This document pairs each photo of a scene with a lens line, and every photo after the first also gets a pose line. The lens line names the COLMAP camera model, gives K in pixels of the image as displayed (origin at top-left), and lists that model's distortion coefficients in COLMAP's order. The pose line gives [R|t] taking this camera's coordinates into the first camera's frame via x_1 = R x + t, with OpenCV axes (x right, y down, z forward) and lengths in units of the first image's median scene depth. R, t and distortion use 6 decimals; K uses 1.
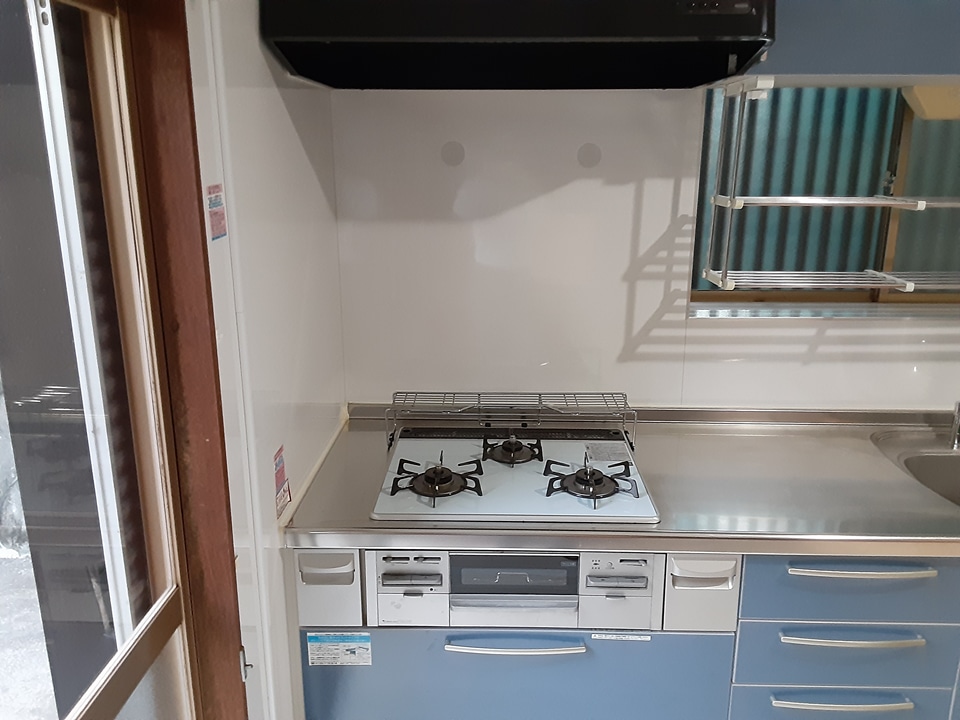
lens RADIAL K [[767.6, 0, 491.5], [0, 767.6, 352.8], [0, 0, 1]] dist [0.109763, -0.144438]
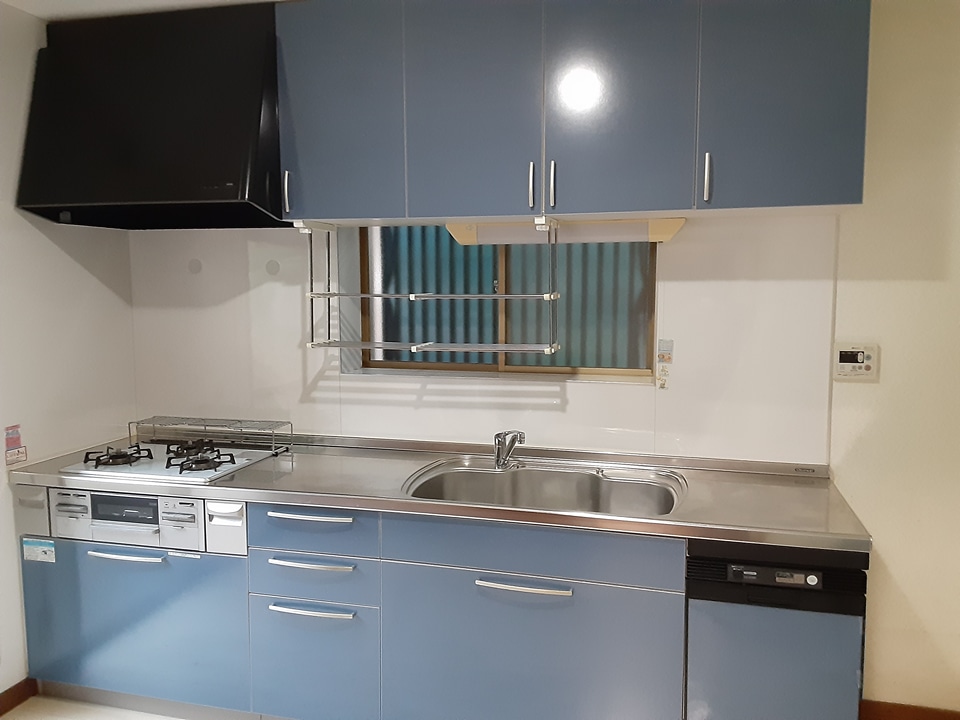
lens RADIAL K [[767.6, 0, 491.5], [0, 767.6, 352.8], [0, 0, 1]] dist [0.109763, -0.144438]
pose [[0.970397, 0.019438, -0.240732, 1.144421], [-0.058652, 0.985884, -0.156820, 0.166694], [0.234285, 0.166297, 0.957839, -0.458522]]
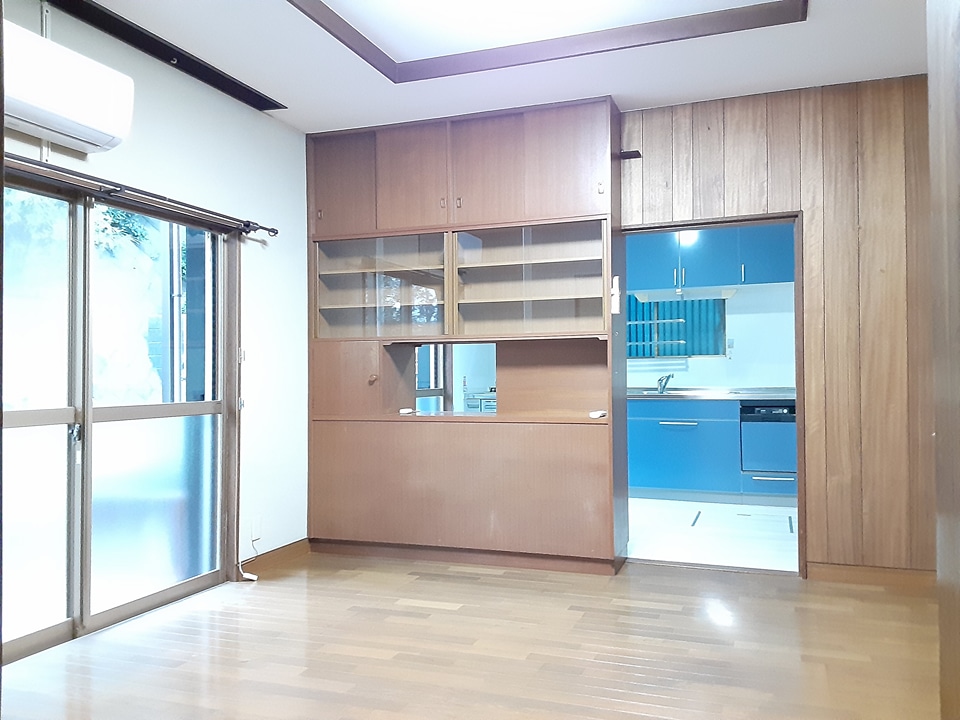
lens RADIAL K [[767.6, 0, 491.5], [0, 767.6, 352.8], [0, 0, 1]] dist [0.109763, -0.144438]
pose [[0.945294, -0.024341, -0.325309, 1.243493], [-0.065894, 0.962409, -0.263489, 1.080174], [0.319494, 0.270511, 0.908156, -2.843186]]
